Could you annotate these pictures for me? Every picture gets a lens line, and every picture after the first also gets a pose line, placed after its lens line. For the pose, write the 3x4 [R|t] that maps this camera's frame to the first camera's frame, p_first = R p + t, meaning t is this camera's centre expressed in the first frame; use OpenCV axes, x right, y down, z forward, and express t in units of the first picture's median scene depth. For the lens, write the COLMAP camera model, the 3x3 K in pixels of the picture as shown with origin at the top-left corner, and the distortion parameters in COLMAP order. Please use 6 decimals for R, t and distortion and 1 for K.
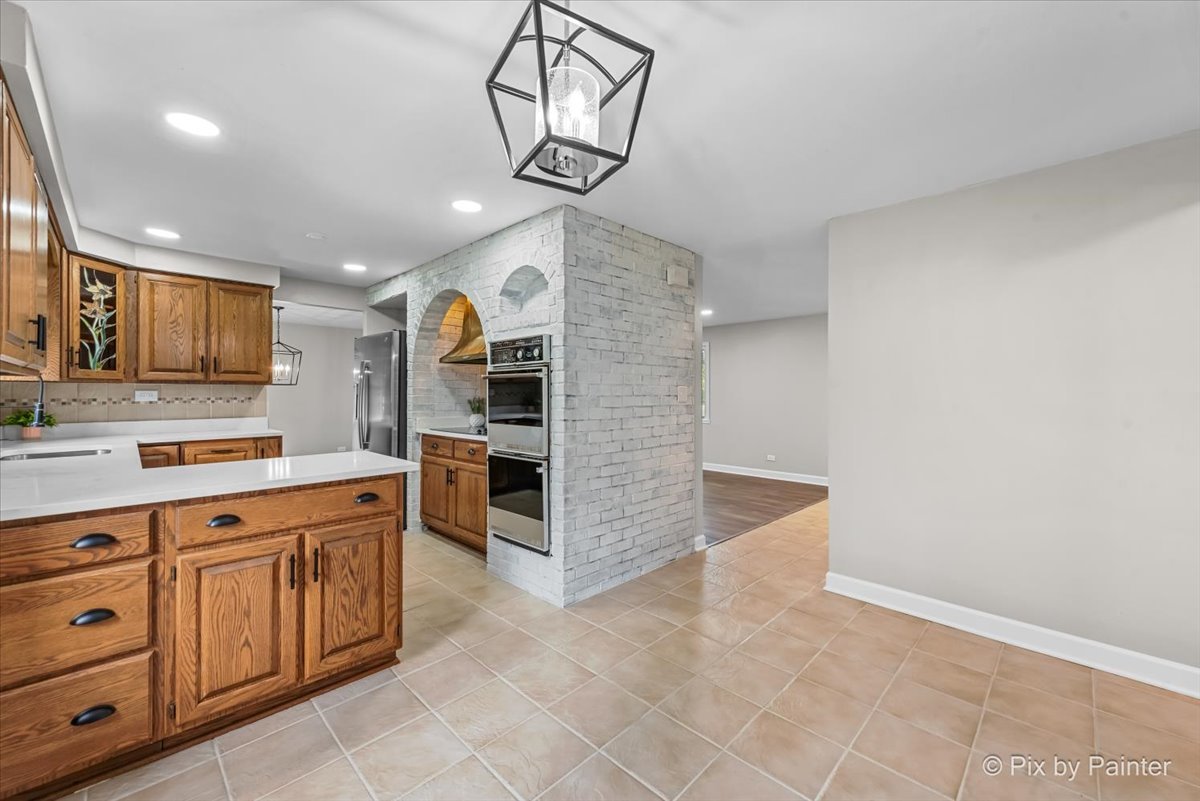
lens RADIAL K [[479.3, 0, 604.2], [0, 479.3, 391.2], [0, 0, 1]] dist [0.010068, -0.000210]
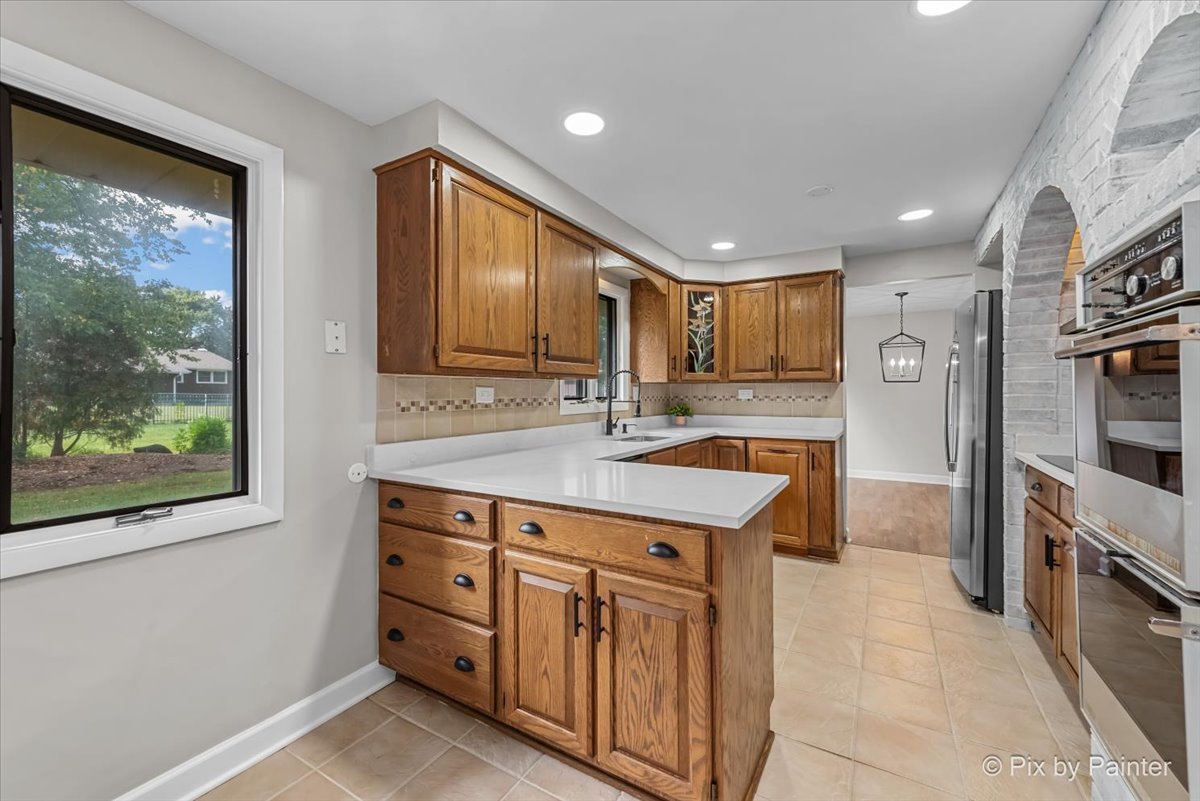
lens RADIAL K [[479.3, 0, 604.2], [0, 479.3, 391.2], [0, 0, 1]] dist [0.010068, -0.000210]
pose [[0.244713, -0.002163, -0.969593, 0.079421], [0.005907, 0.999982, -0.000740, 0.002372], [0.969577, -0.005547, 0.244722, 0.484358]]
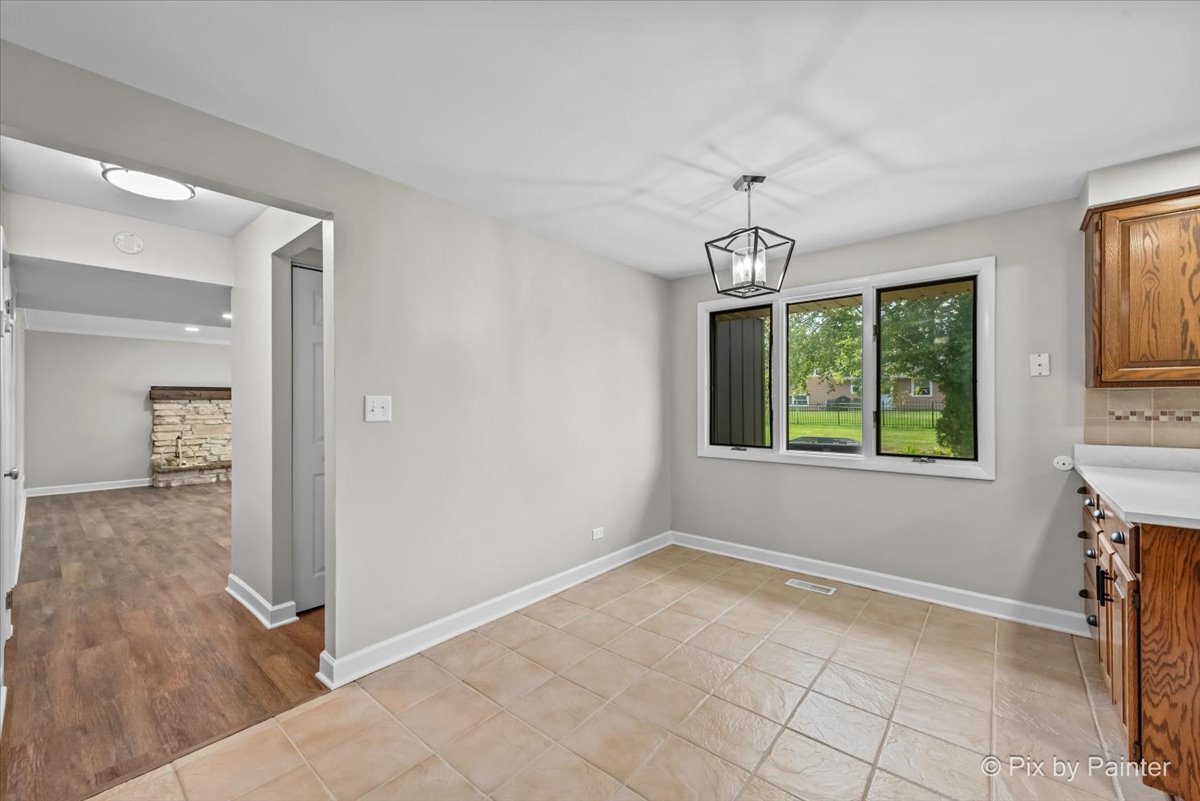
lens RADIAL K [[475.8, 0, 597.2], [0, 475.8, 404.7], [0, 0, 1]] dist [-0.001873, -0.008801]
pose [[-0.997587, 0.004250, -0.069301, 0.250371], [0.004237, 0.999991, 0.000336, 0.000561], [0.069301, 0.000042, -0.997596, 1.056019]]
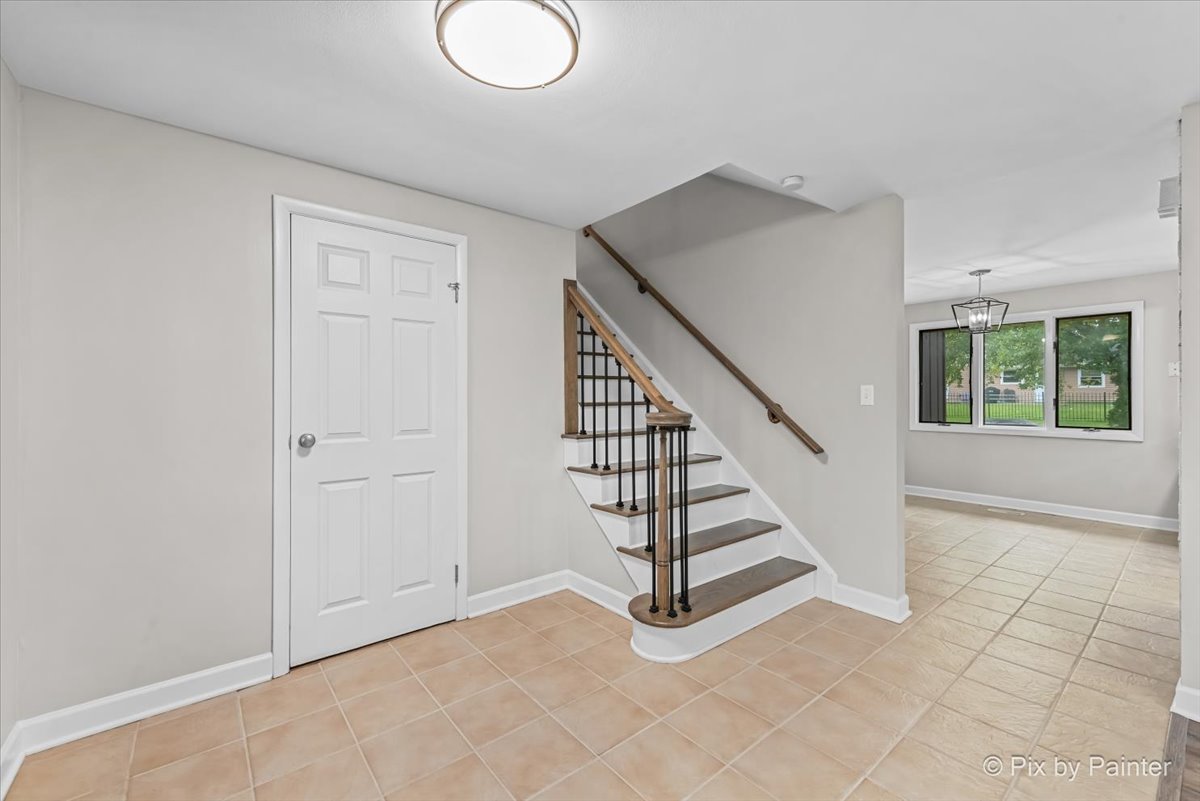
lens RADIAL K [[504.9, 0, 602.9], [0, 504.9, 396.3], [0, 0, 1]] dist [0.003401, 0.000311]
pose [[-0.995237, 0.002438, 0.097459, 0.853216], [0.002443, 0.999997, -0.000066, 0.006293], [-0.097459, 0.000172, -0.995240, 1.822279]]
